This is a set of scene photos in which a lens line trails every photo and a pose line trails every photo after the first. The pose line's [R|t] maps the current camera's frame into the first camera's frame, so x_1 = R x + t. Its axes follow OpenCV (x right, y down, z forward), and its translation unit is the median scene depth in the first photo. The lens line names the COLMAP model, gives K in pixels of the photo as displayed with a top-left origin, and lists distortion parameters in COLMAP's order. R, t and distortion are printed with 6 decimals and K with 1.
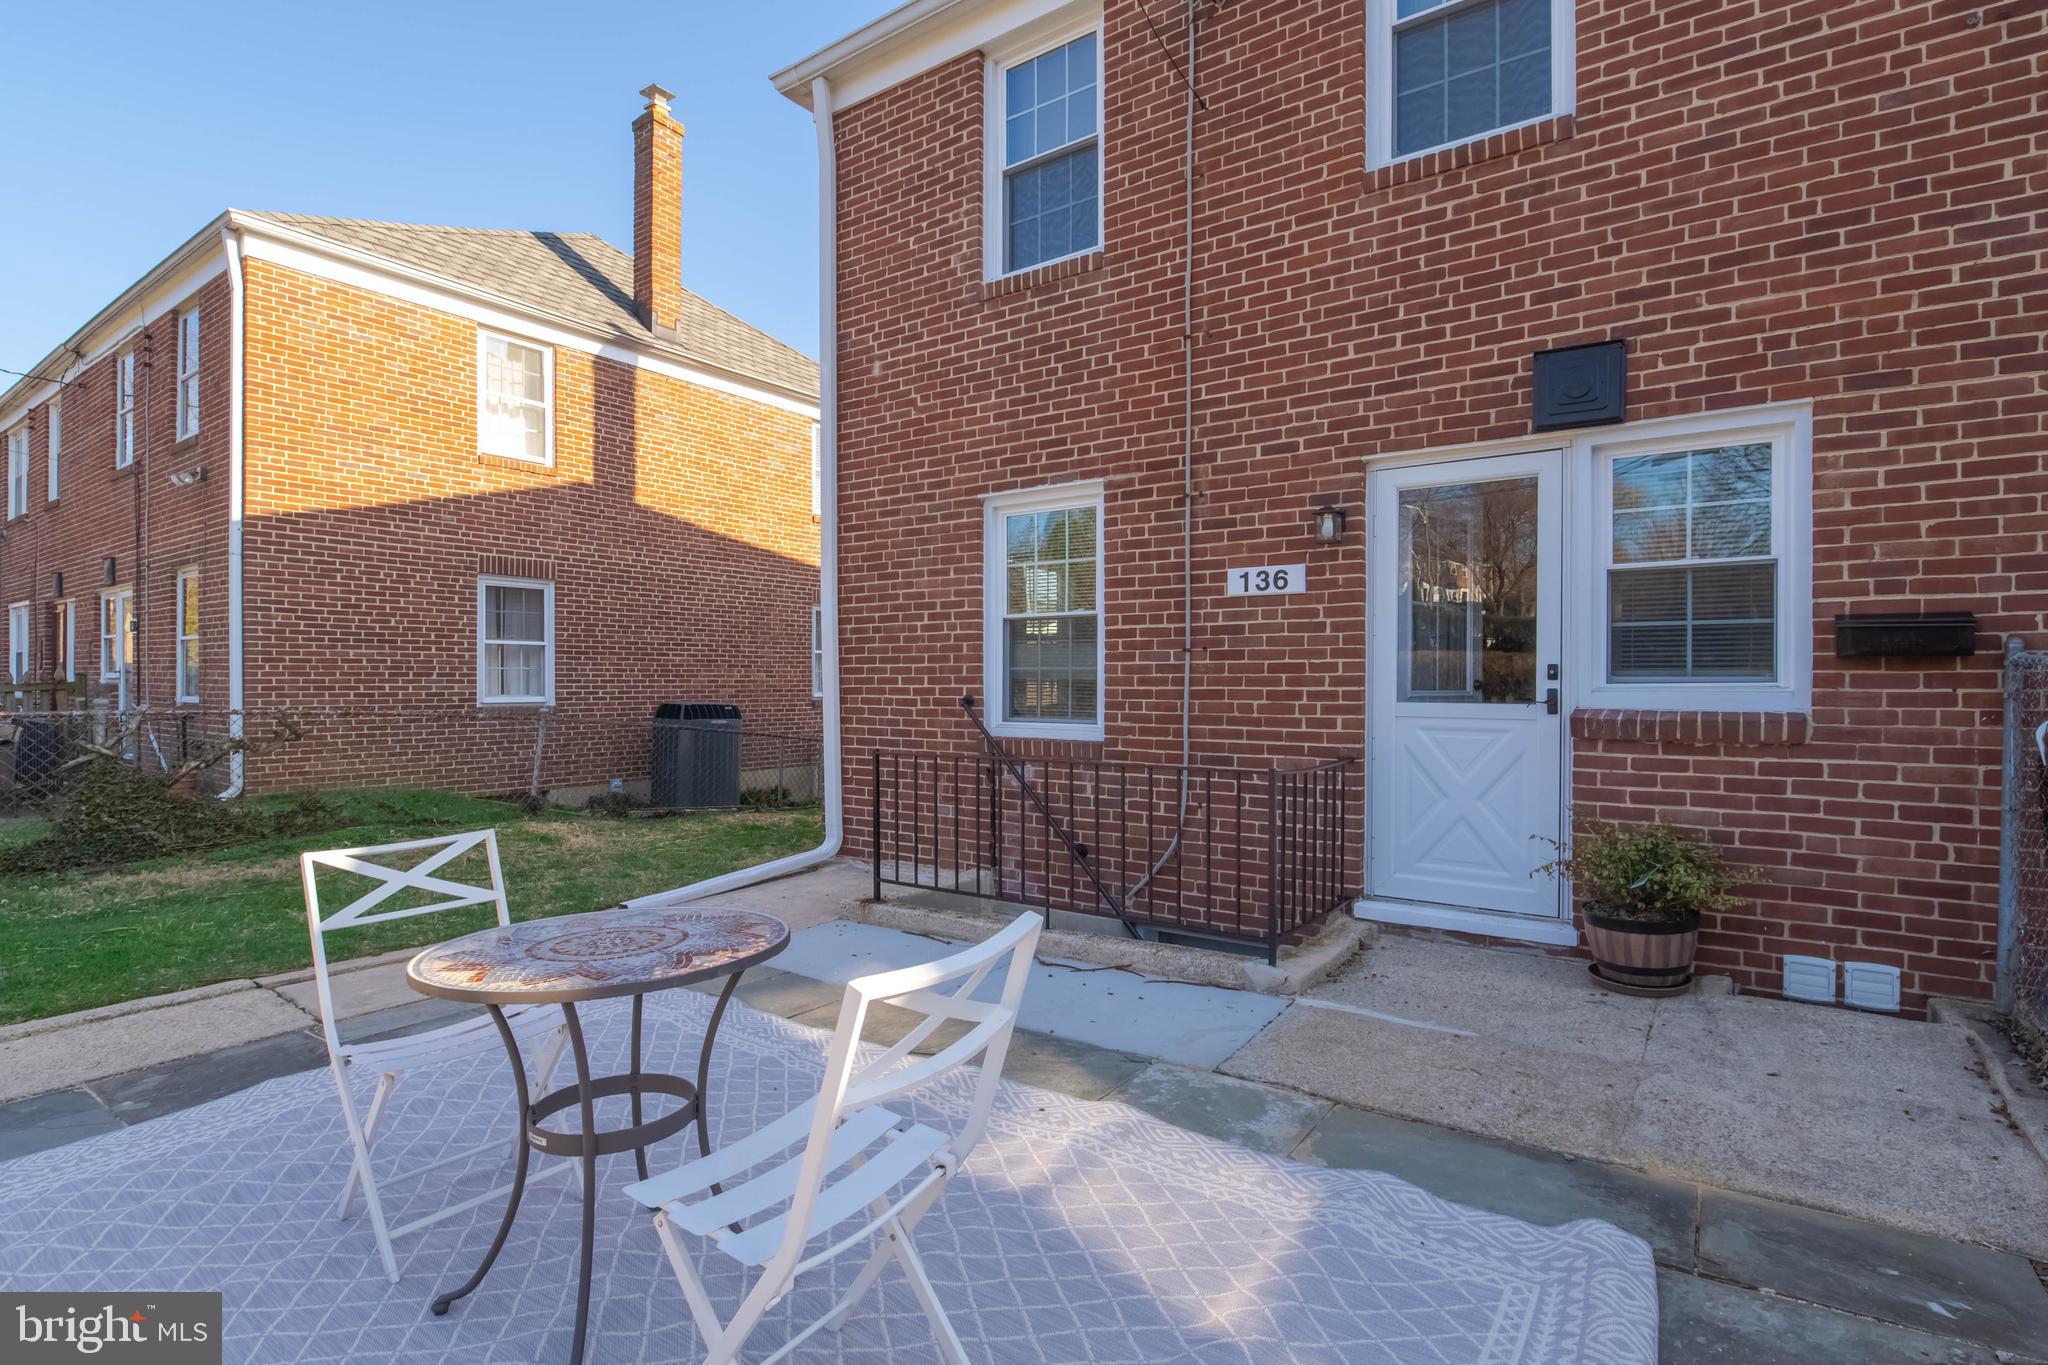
lens RADIAL K [[993.3, 0, 1025.0], [0, 993.3, 679.5], [0, 0, 1]] dist [0.003457, 0.001030]
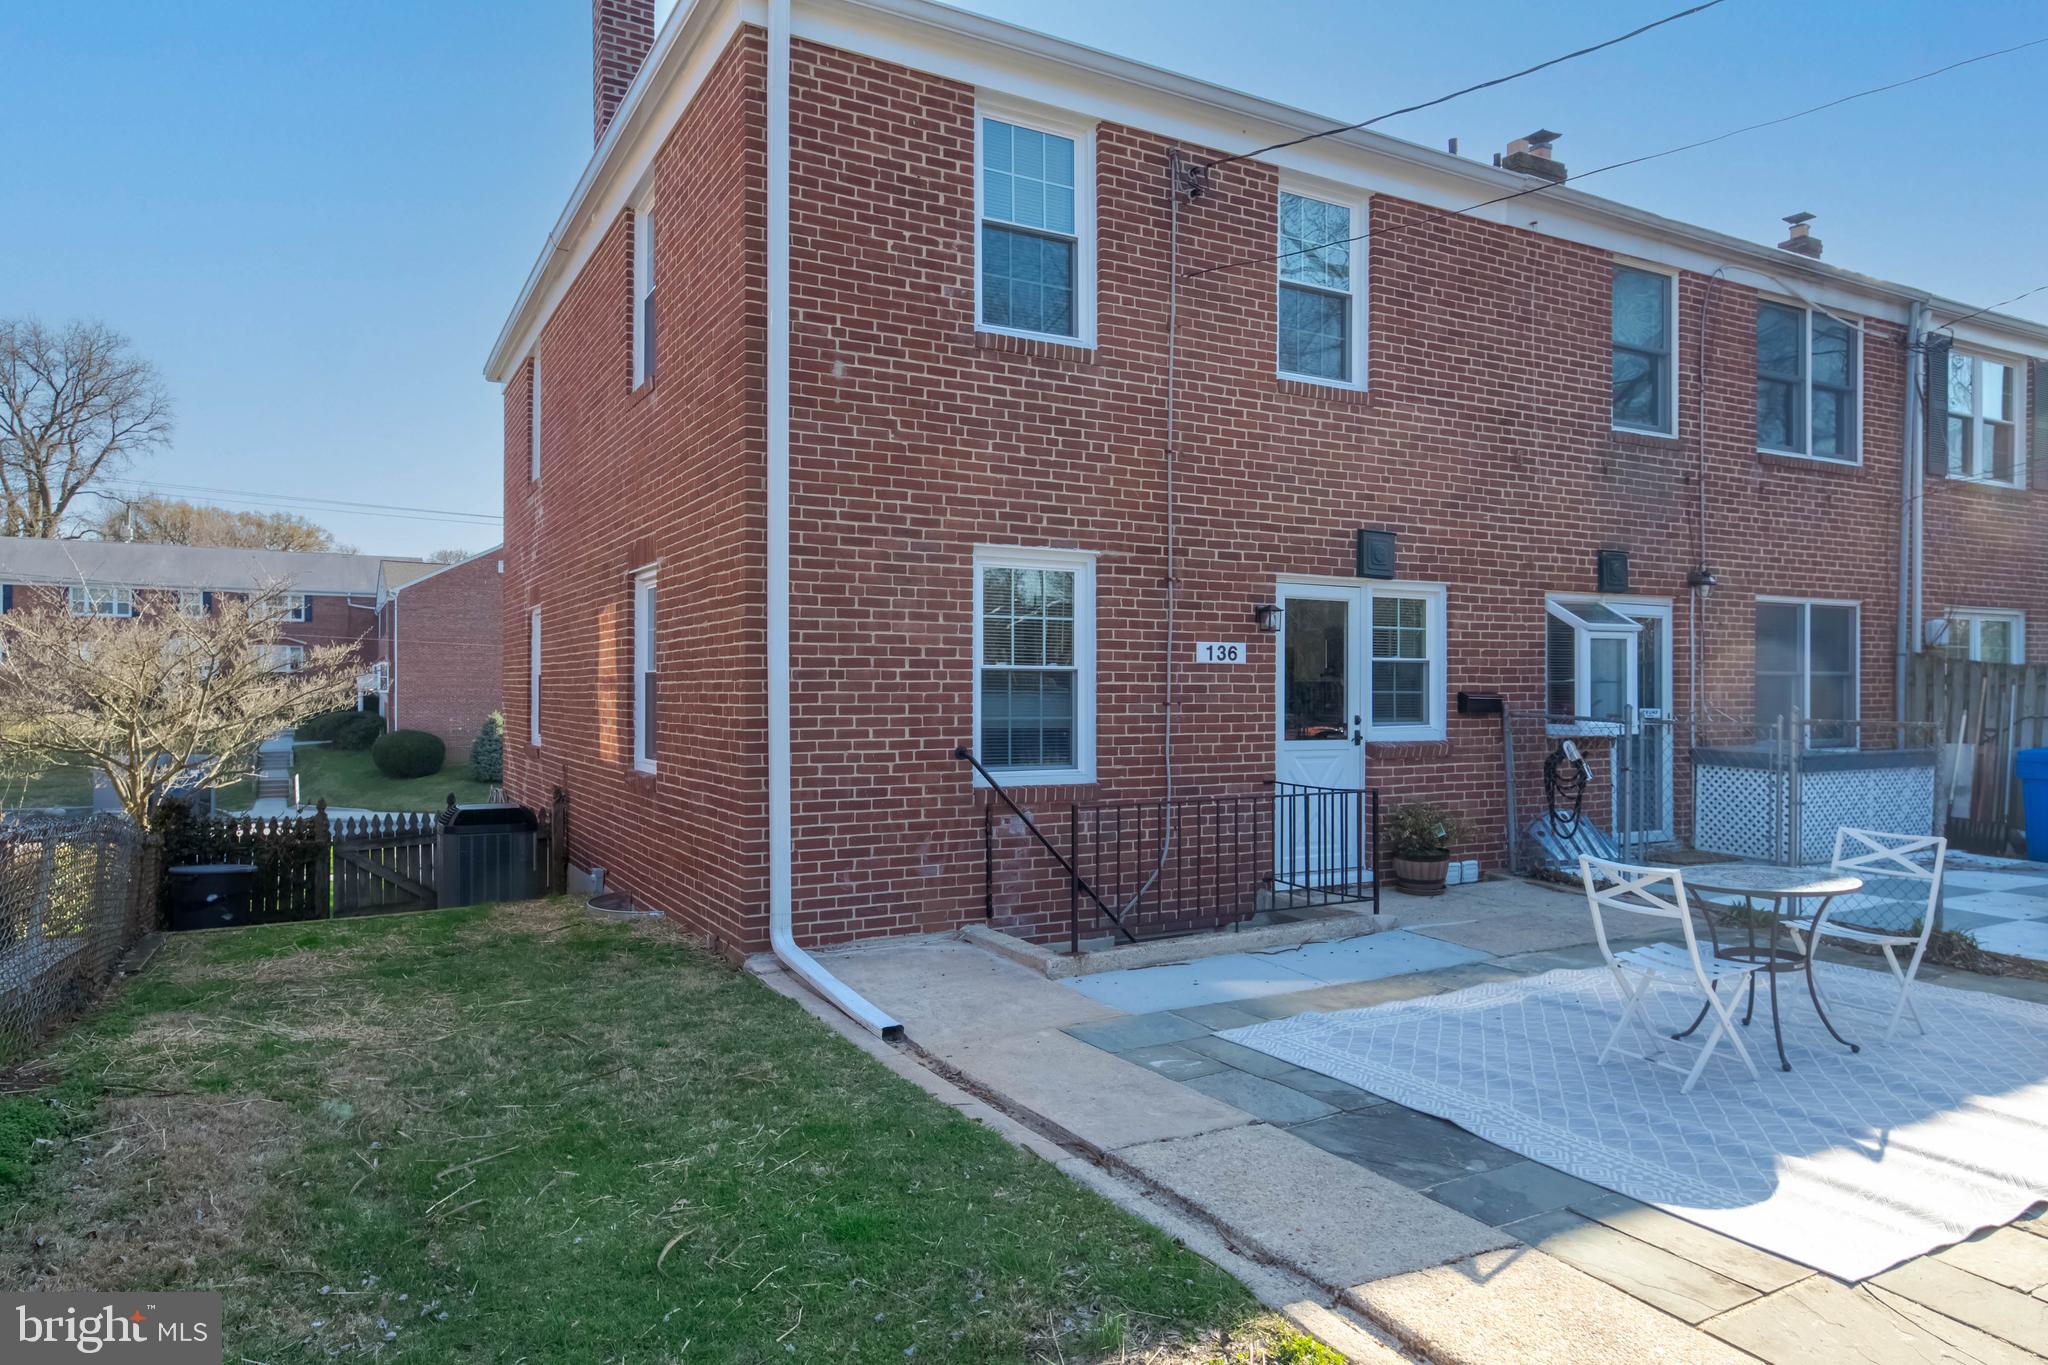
lens RADIAL K [[1257.0, 0, 1022.4], [0, 1257.0, 687.6], [0, 0, 1]] dist [0.024972, -0.005594]
pose [[0.429849, 0.003875, 0.902892, -1.307044], [-0.001665, 0.999992, -0.003498, -0.043487], [-0.902899, 0.000000, 0.429852, 0.481396]]
